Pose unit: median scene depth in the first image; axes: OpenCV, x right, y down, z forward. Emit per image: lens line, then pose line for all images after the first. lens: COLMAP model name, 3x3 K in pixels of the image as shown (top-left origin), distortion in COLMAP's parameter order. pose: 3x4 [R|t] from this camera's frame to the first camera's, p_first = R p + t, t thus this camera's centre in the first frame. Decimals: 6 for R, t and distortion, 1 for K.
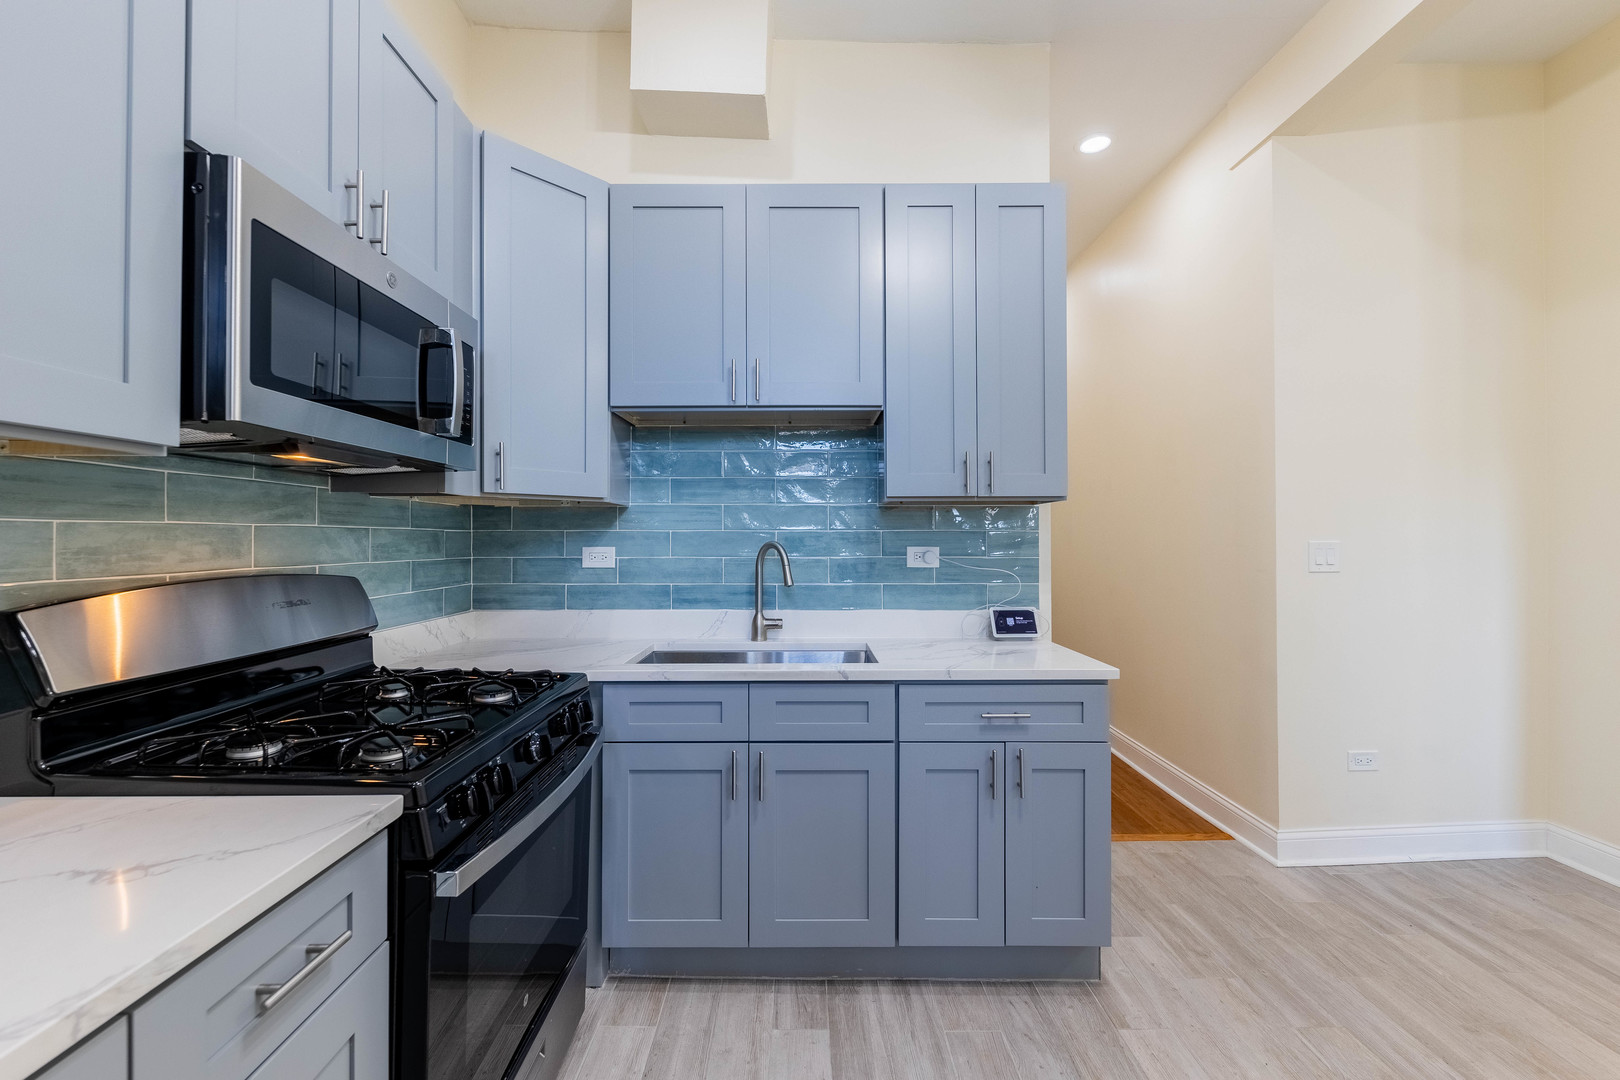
lens RADIAL K [[657.5, 0, 814.1], [0, 657.5, 532.1], [0, 0, 1]] dist [0.006839, -0.003524]
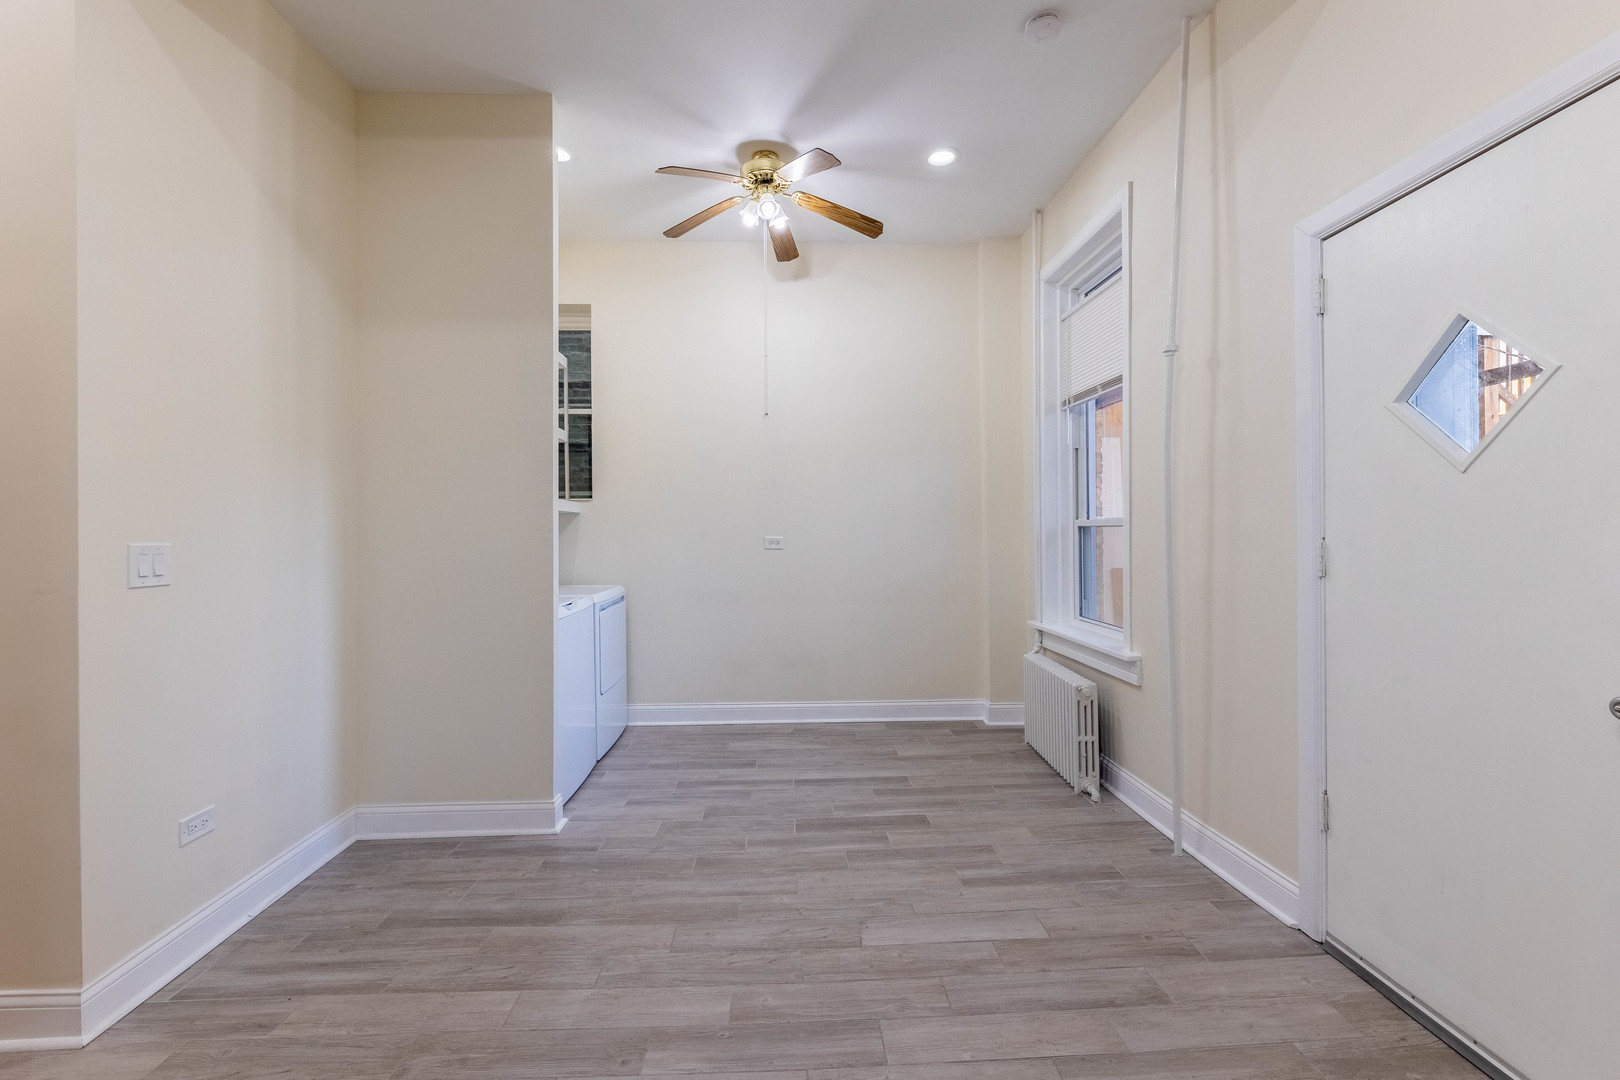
lens RADIAL K [[657.5, 0, 799.9], [0, 657.5, 534.2], [0, 0, 1]] dist [0.006839, -0.003524]
pose [[-0.003722, 0.003416, 0.999987, 0.055776], [0.001129, 0.999994, -0.003411, 0.007503], [-0.999992, 0.001116, -0.003726, 0.326243]]
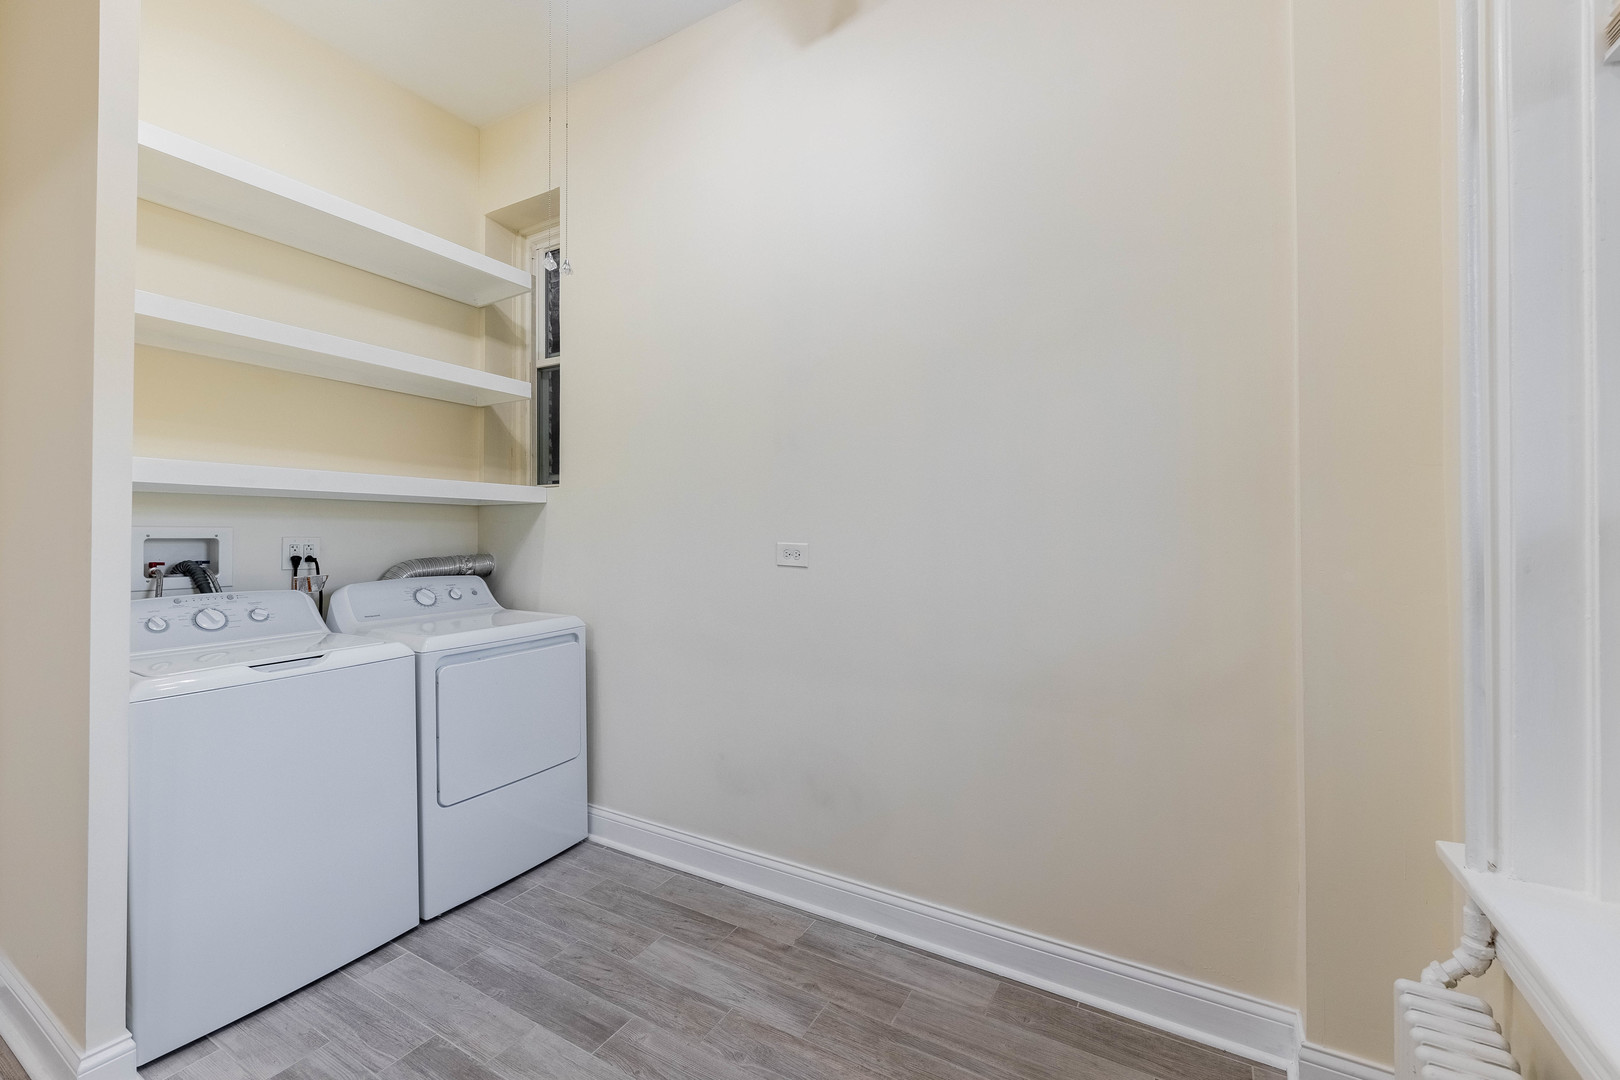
lens RADIAL K [[657.5, 0, 810.0], [0, 657.5, 529.7], [0, 0, 1]] dist [0.006839, -0.003524]
pose [[0.519968, 0.010849, 0.854117, 1.082155], [-0.009127, 0.999933, -0.007144, -0.004280], [-0.854137, -0.004081, 0.520032, -0.122629]]
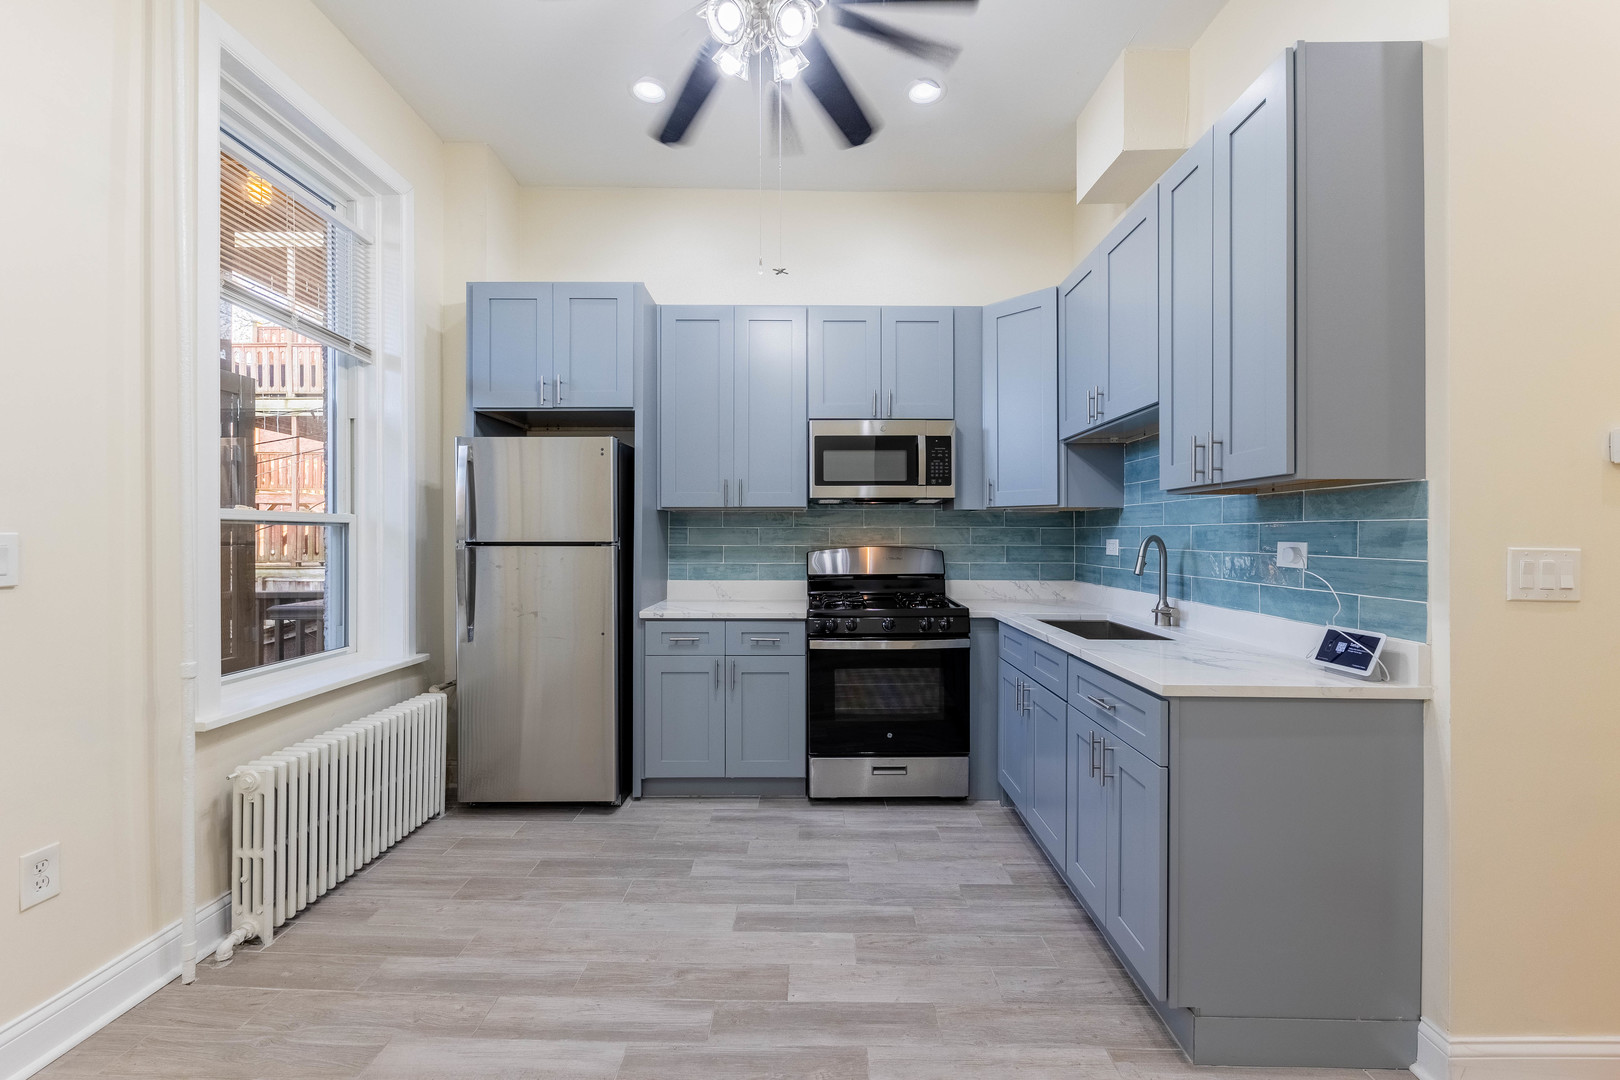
lens RADIAL K [[657.5, 0, 801.5], [0, 657.5, 531.7], [0, 0, 1]] dist [0.006839, -0.003524]
pose [[-0.034475, -0.004707, -0.999394, 1.044048], [0.007074, 0.999963, -0.004953, 0.009529], [0.999381, -0.007240, -0.034440, 0.441103]]
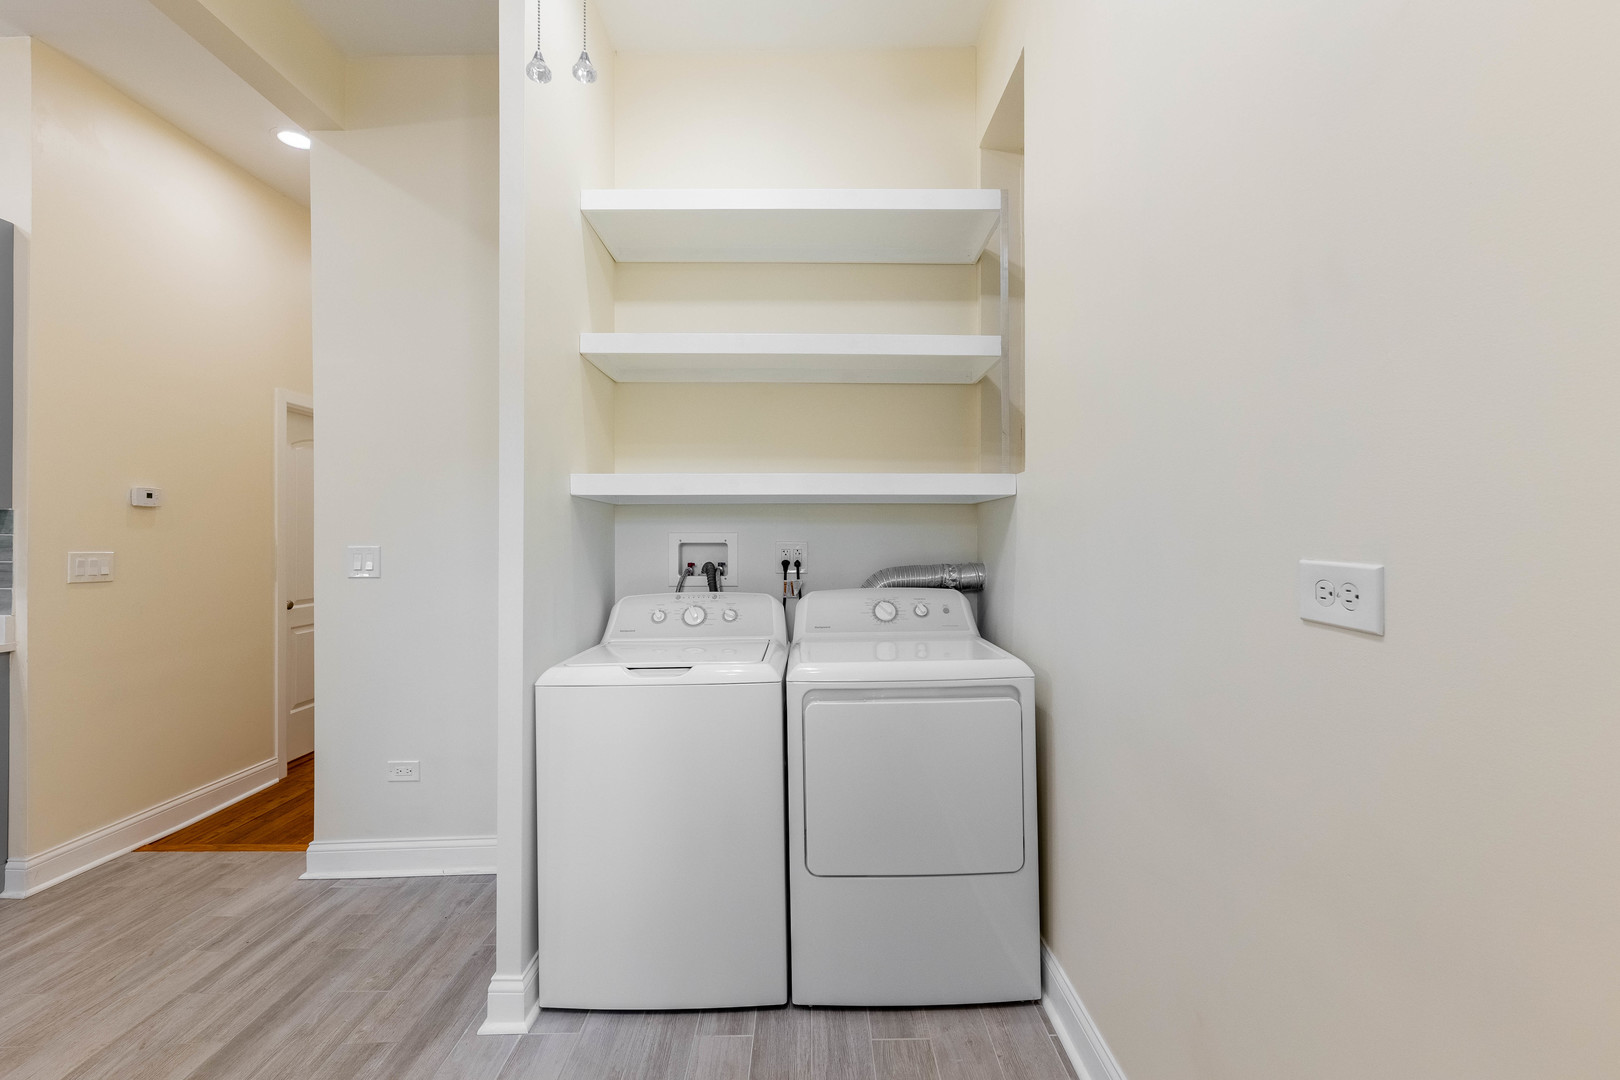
lens RADIAL K [[657.5, 0, 802.1], [0, 657.5, 537.5], [0, 0, 1]] dist [0.006839, -0.003524]
pose [[0.999789, 0.002241, -0.020442, 1.608713], [-0.002131, 0.999983, 0.005381, -0.005525], [0.020454, -0.005336, 0.999777, 0.046426]]
